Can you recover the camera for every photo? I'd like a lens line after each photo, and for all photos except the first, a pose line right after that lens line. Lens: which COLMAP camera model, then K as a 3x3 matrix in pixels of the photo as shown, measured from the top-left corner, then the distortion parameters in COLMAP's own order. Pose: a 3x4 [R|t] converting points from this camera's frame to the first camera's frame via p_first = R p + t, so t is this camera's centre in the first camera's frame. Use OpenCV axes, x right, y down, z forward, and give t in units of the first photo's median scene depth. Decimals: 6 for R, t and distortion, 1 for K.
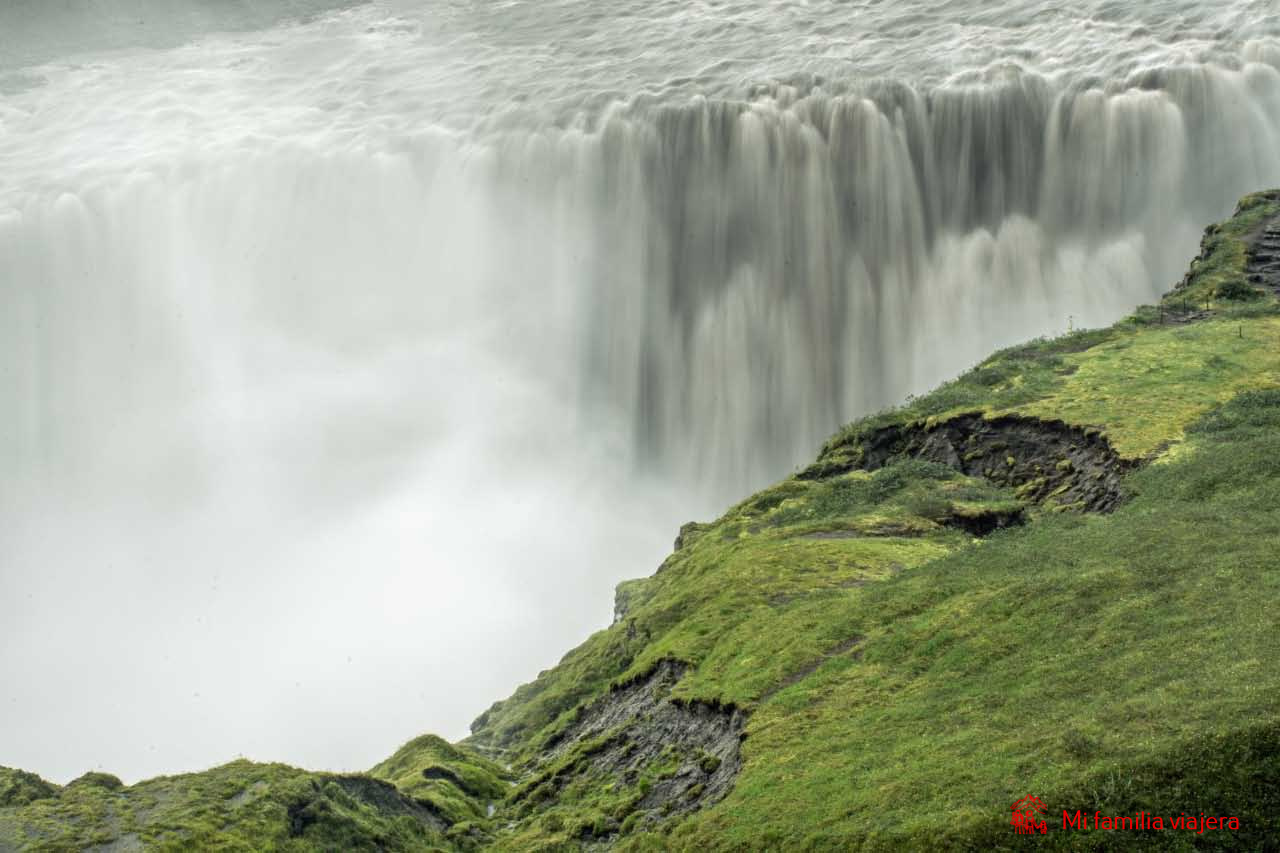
lens RADIAL K [[940.5, 0, 640.0], [0, 940.5, 426.5], [0, 0, 1]] dist [-0.101894, 0.055061]
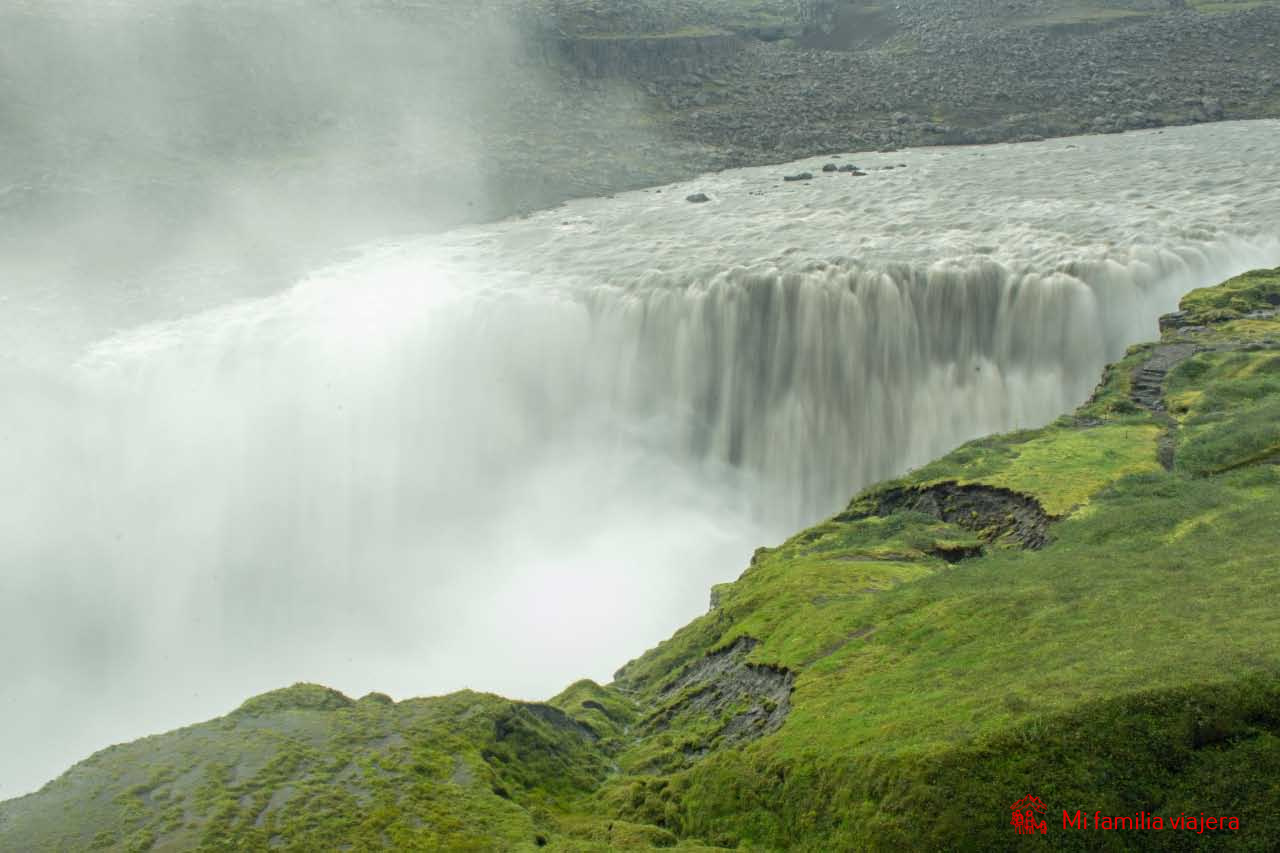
lens RADIAL K [[940.5, 0, 640.0], [0, 940.5, 426.5], [0, 0, 1]] dist [-0.101894, 0.055061]
pose [[0.997439, 0.029706, -0.065068, -0.052640], [-0.032078, 0.998847, -0.035712, -0.034188], [0.063932, 0.037707, 0.997242, -0.563239]]
